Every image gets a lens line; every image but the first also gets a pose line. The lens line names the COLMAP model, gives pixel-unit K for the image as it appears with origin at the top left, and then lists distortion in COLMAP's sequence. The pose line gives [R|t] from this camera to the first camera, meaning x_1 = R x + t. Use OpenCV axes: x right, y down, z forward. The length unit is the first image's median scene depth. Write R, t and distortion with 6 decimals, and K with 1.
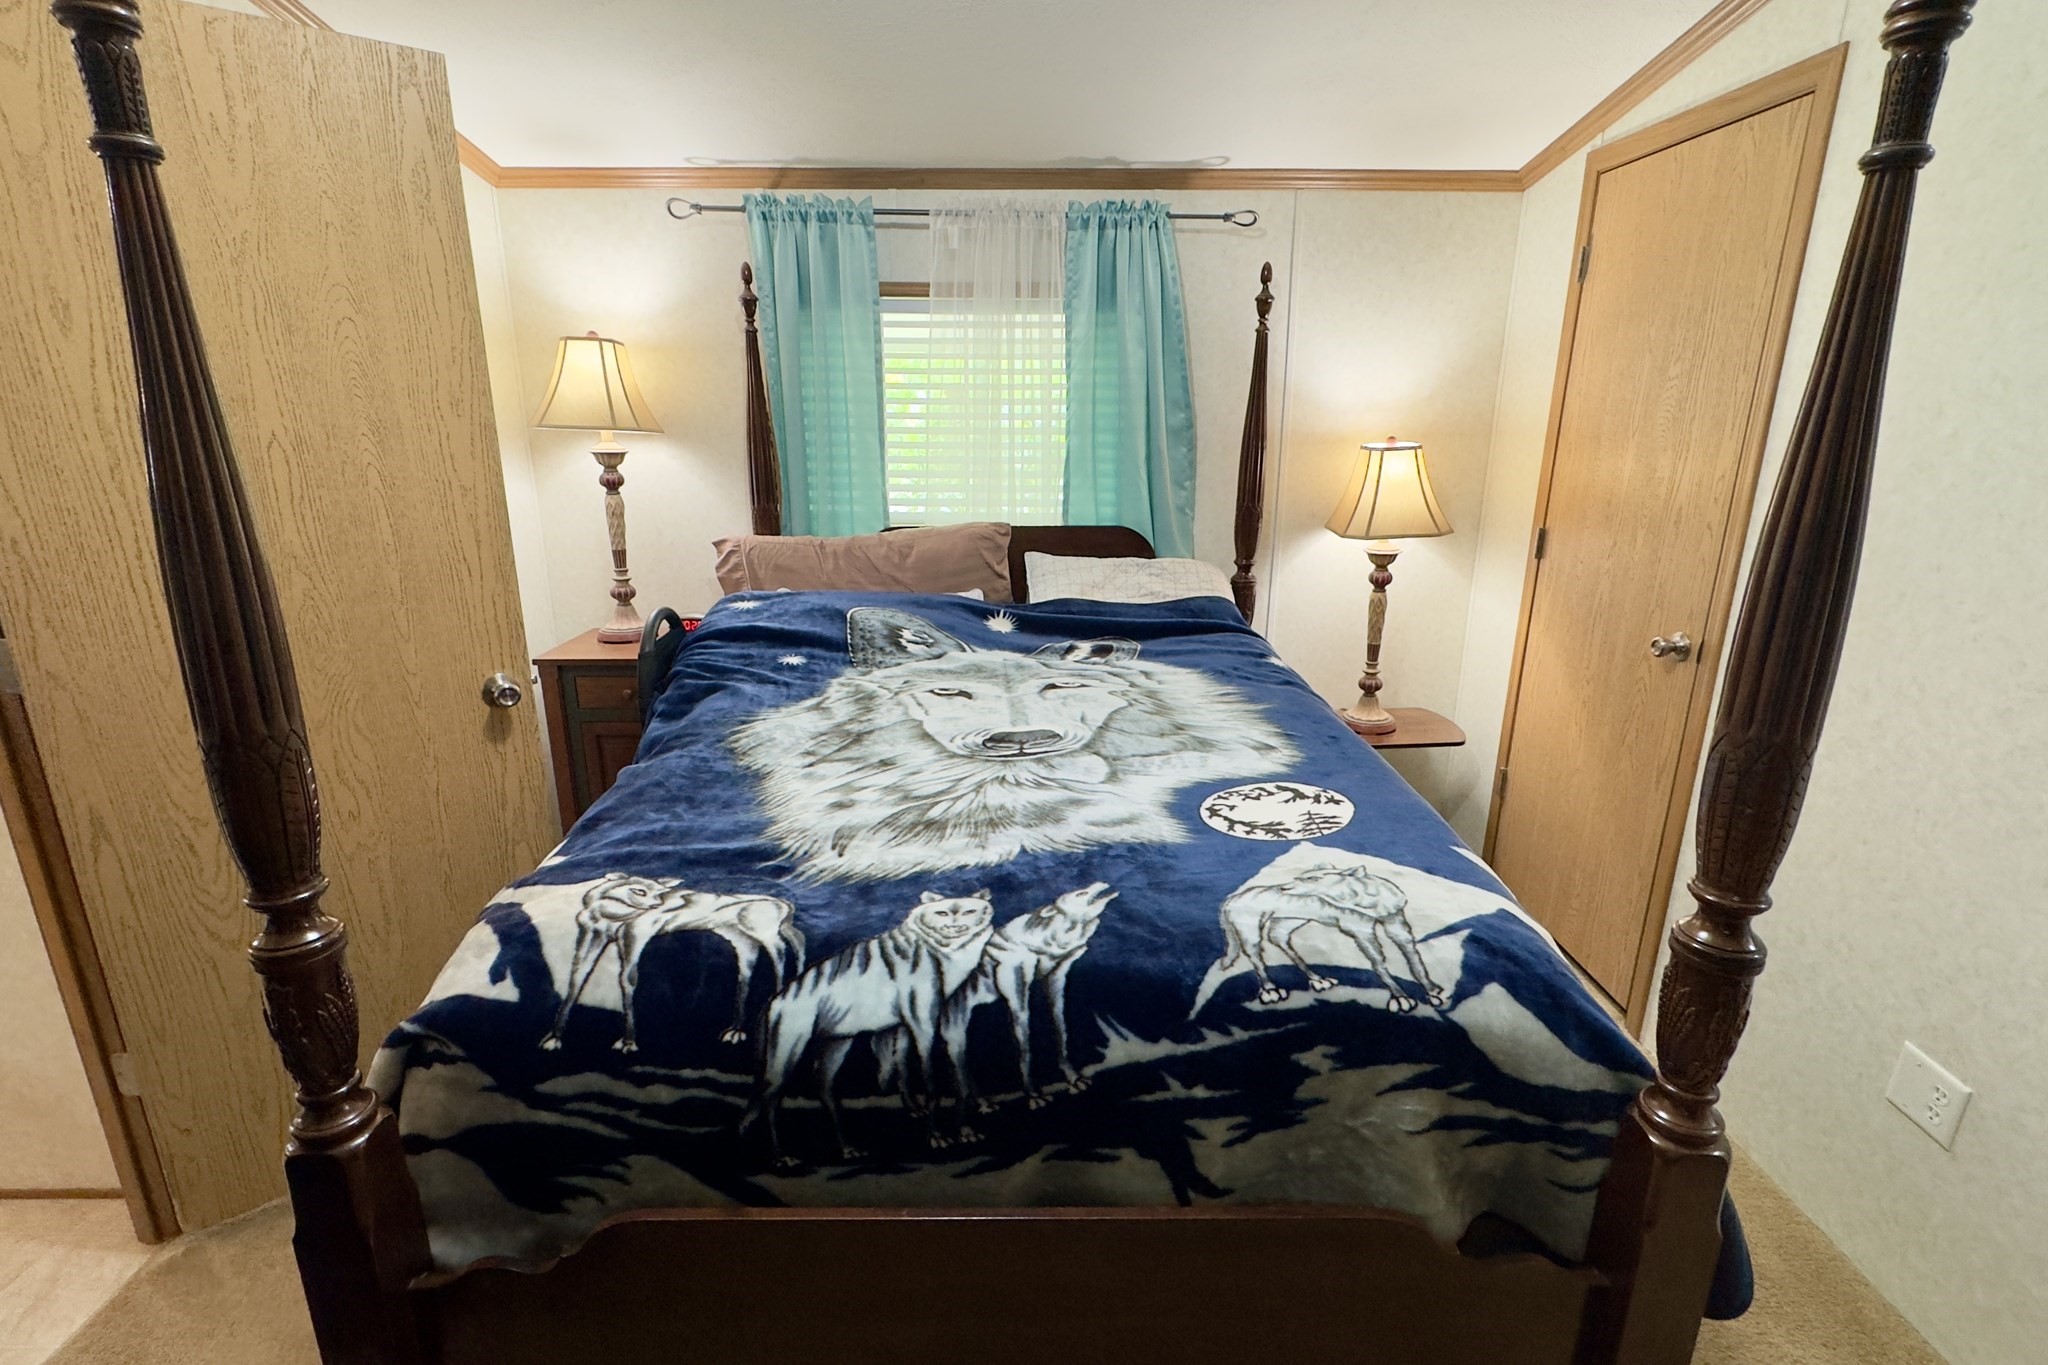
lens RADIAL K [[972.9, 0, 1027.1], [0, 972.9, 678.0], [0, 0, 1]] dist [-0.001159, 0.000463]
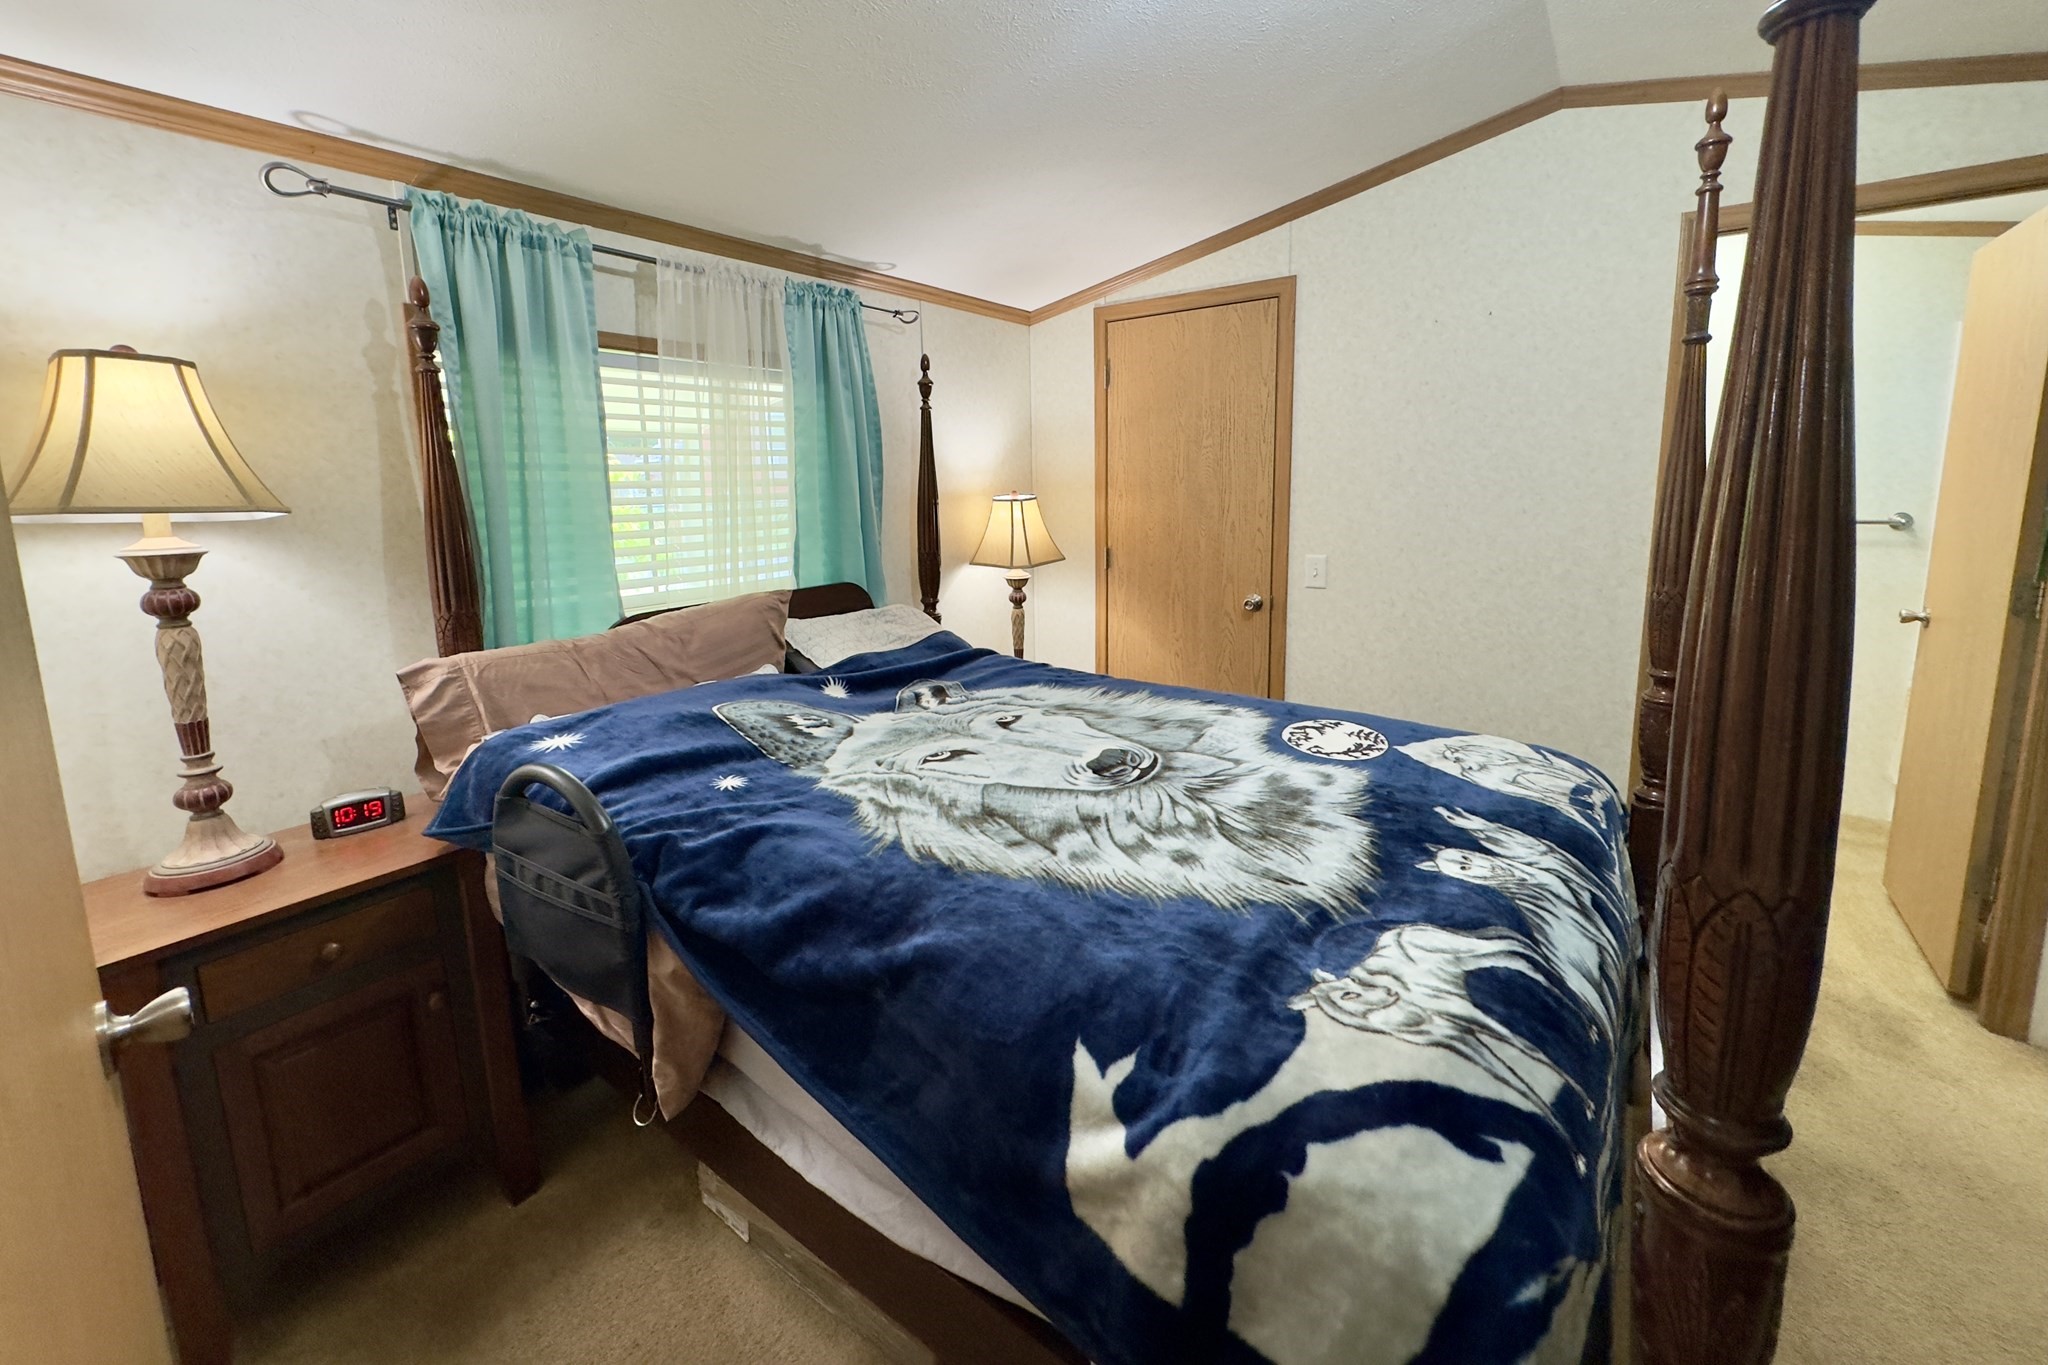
lens RADIAL K [[814.8, 0, 1020.6], [0, 814.8, 596.7], [0, 0, 1]] dist [-0.002839, -0.000214]
pose [[0.605148, -0.128102, 0.785739, -0.520961], [0.240029, 0.970400, -0.026653, -0.078759], [-0.759067, 0.204729, 0.617984, 0.345018]]
